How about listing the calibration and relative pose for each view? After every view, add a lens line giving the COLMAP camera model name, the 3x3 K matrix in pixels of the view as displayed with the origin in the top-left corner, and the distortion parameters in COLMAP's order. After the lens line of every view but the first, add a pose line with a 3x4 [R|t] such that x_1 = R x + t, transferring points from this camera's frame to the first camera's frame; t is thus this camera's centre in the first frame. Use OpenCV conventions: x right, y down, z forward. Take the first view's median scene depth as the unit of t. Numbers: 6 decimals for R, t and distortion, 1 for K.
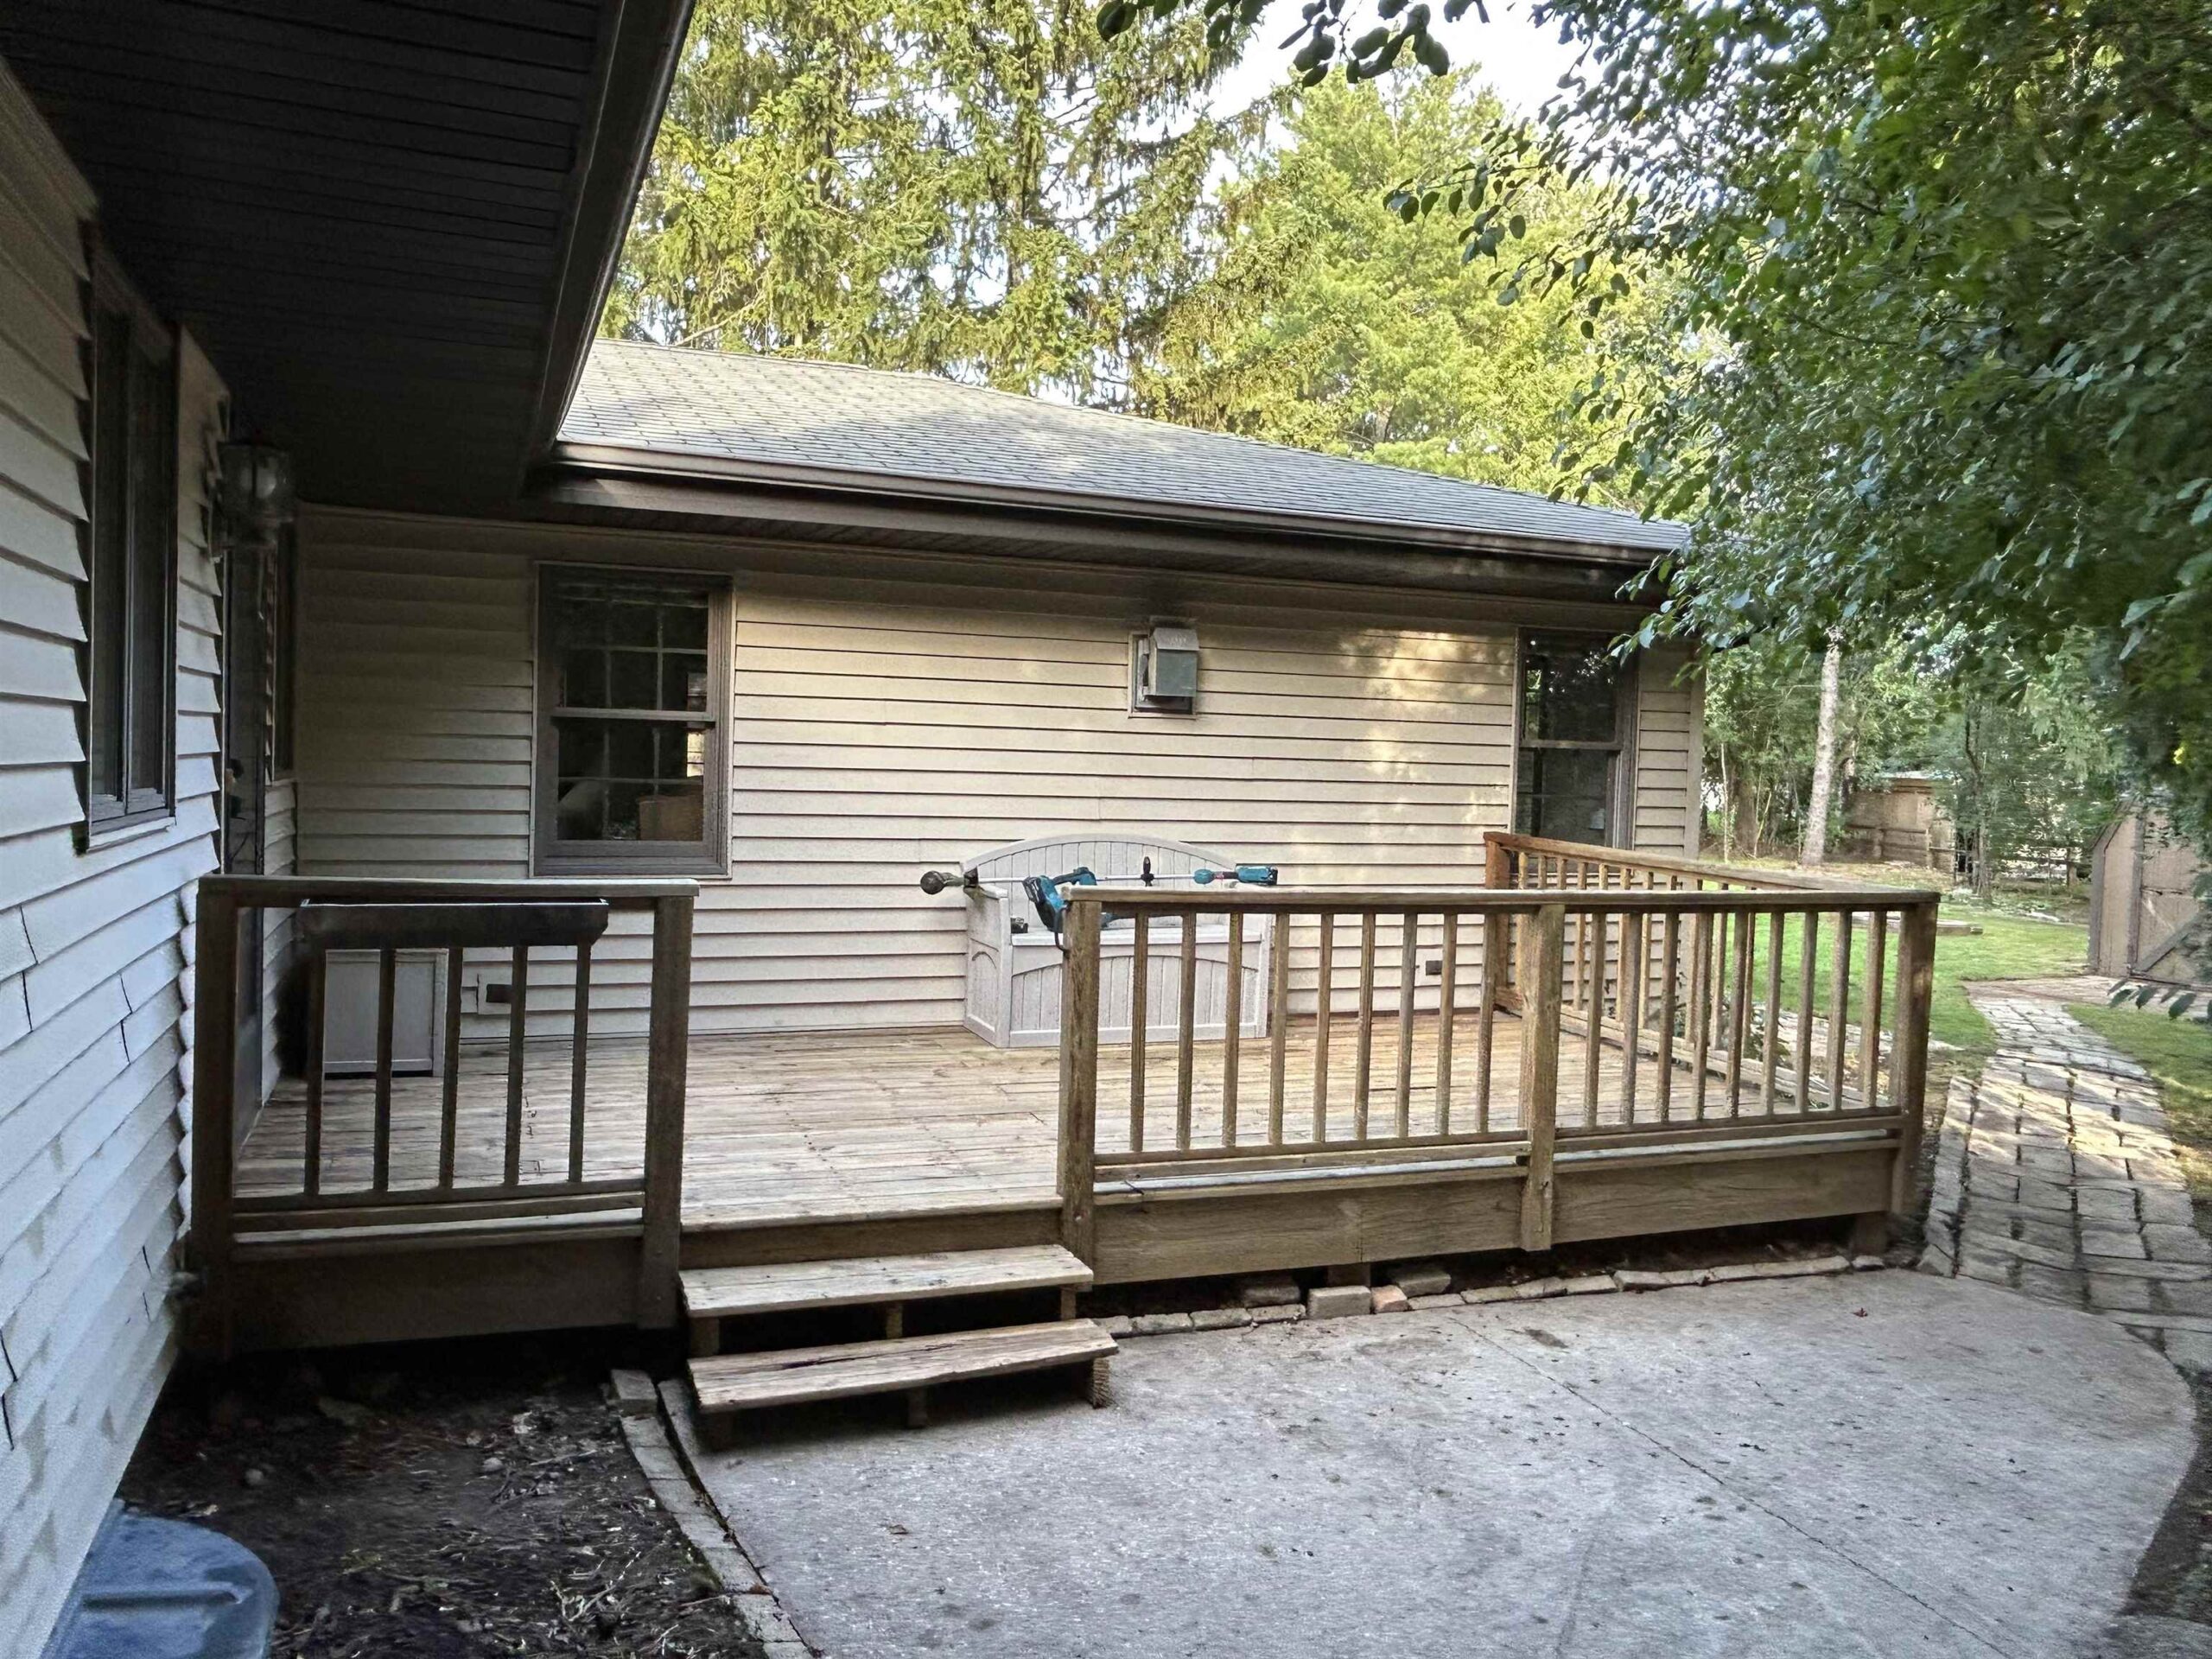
lens RADIAL K [[1621.8, 0, 1100.0], [0, 1621.8, 817.8], [0, 0, 1]] dist [0.007405, -0.001704]
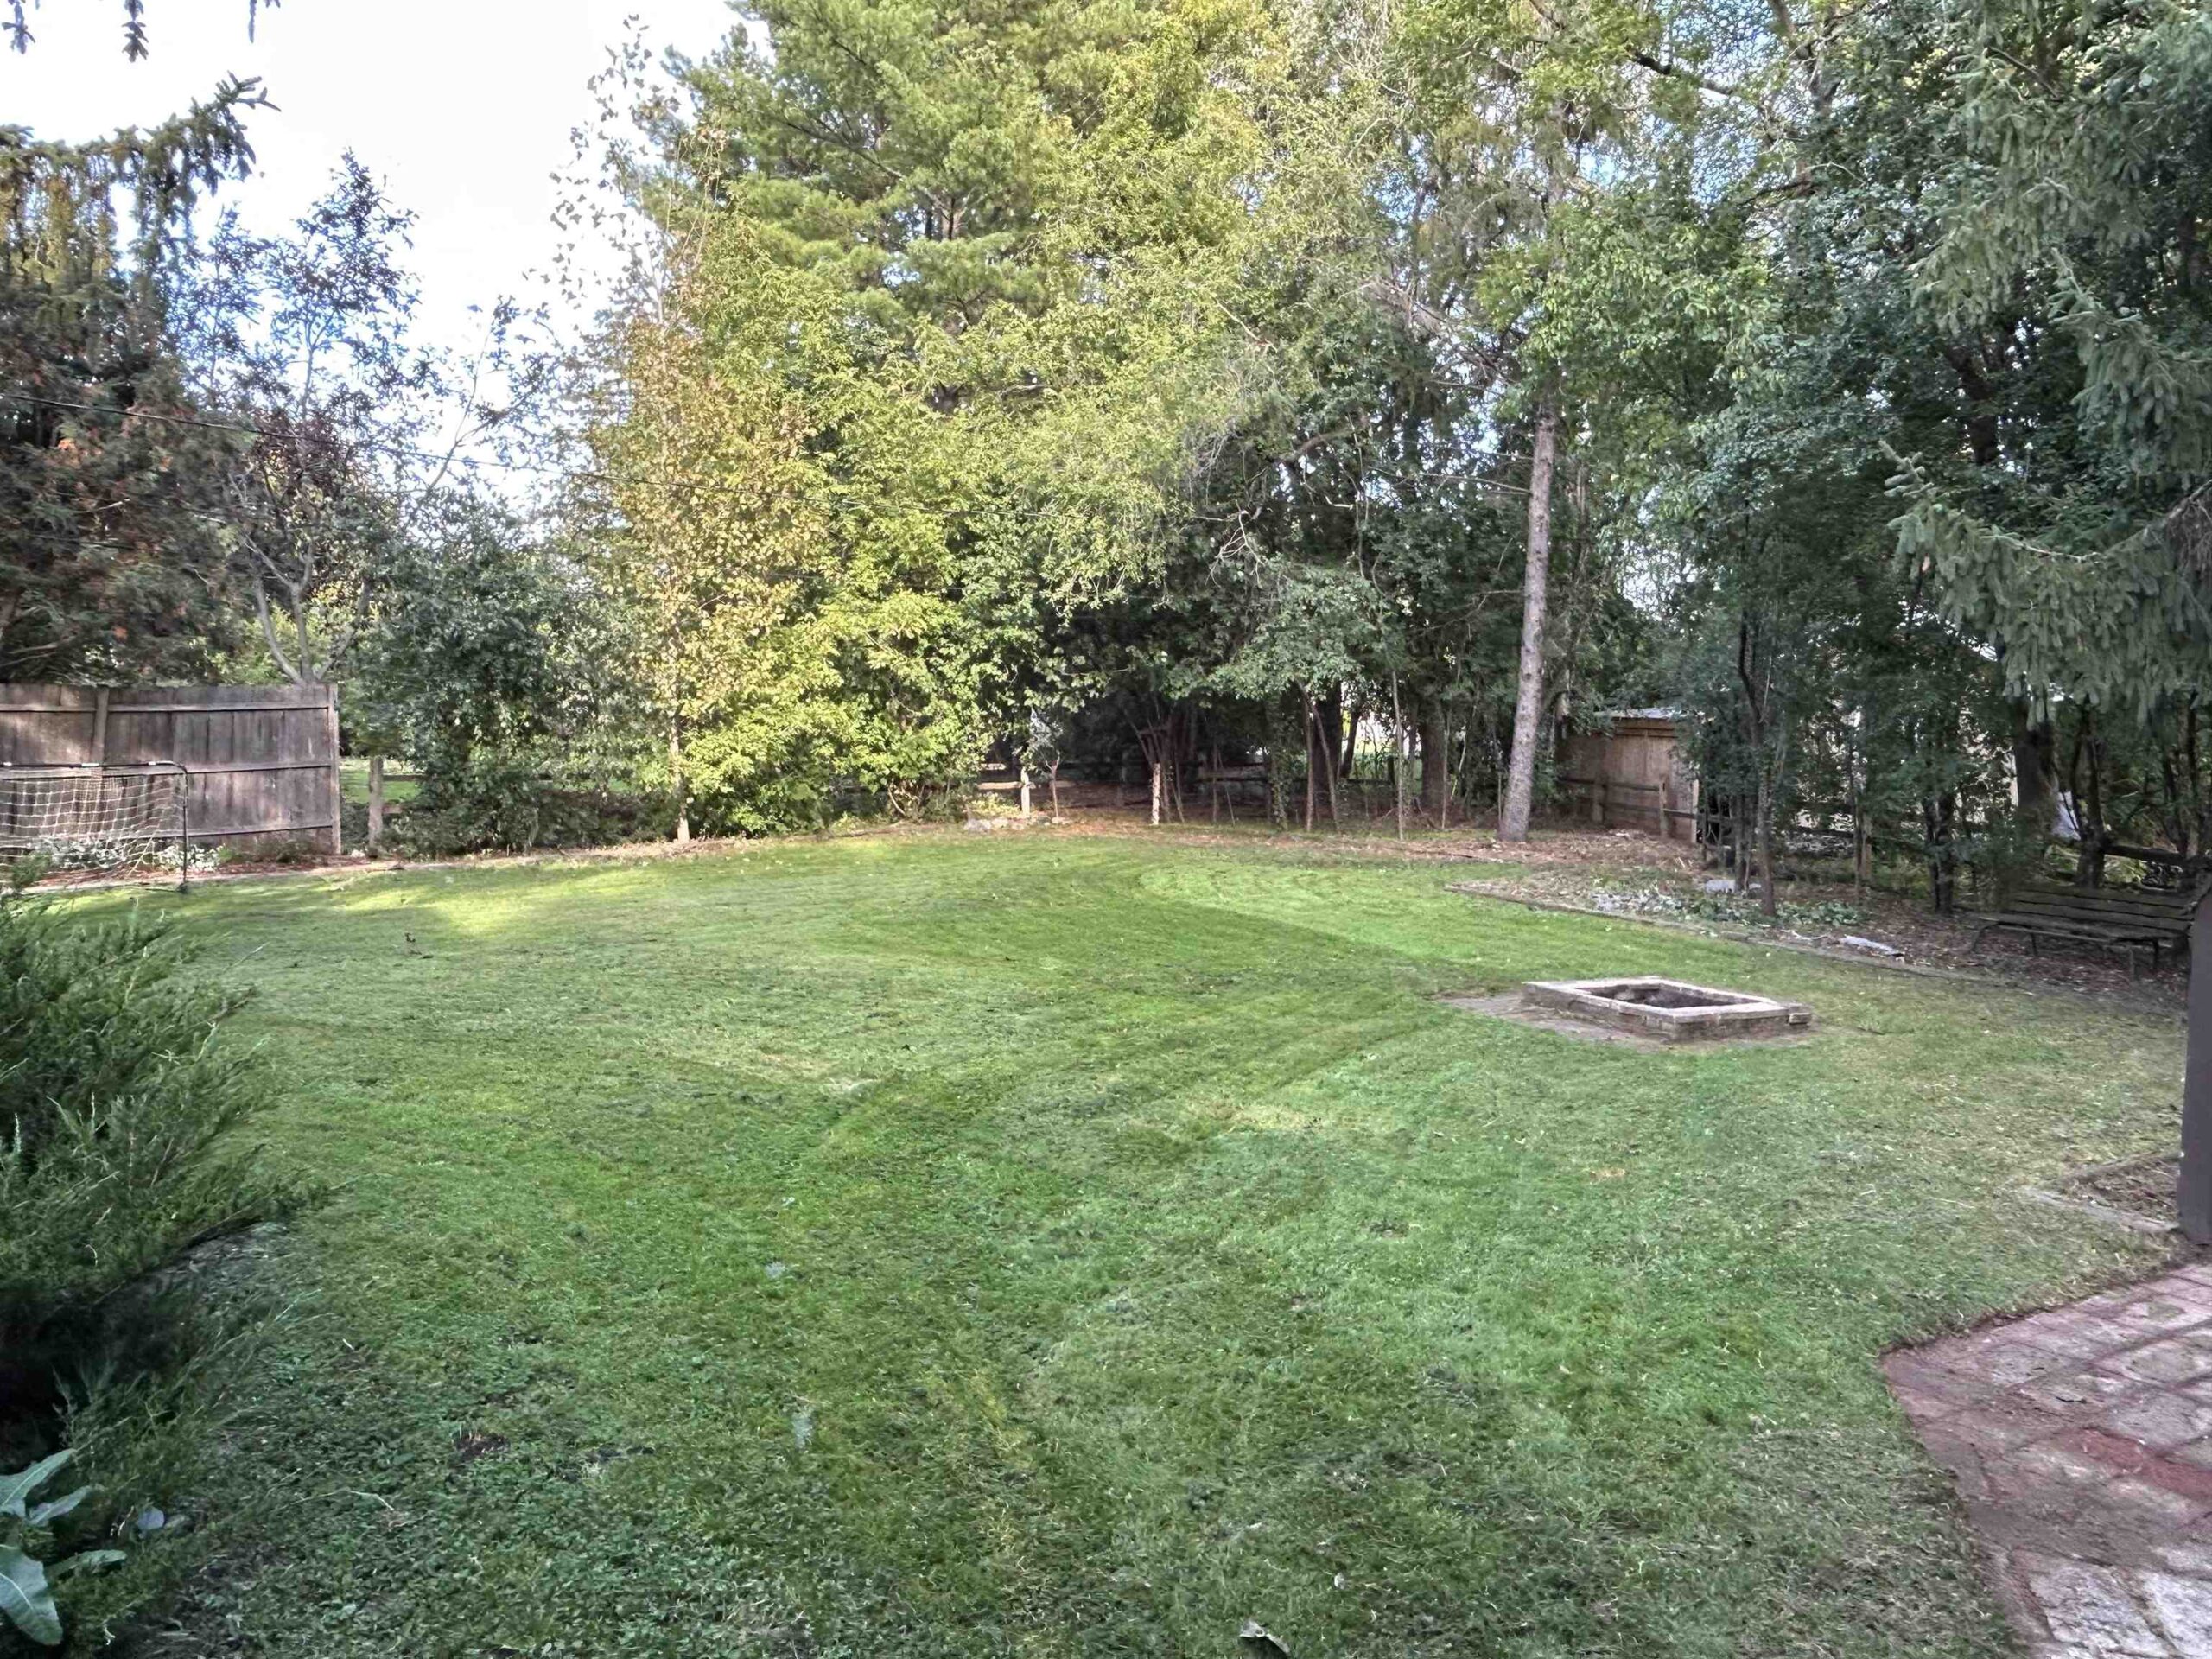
lens RADIAL K [[1621.8, 0, 1107.5], [0, 1621.8, 835.7], [0, 0, 1]] dist [0.007405, -0.001704]
pose [[0.987389, -0.025761, 0.156205, 0.139140], [0.019033, 0.998832, 0.044419, -0.007645], [-0.157167, -0.040886, 0.986725, 0.299202]]
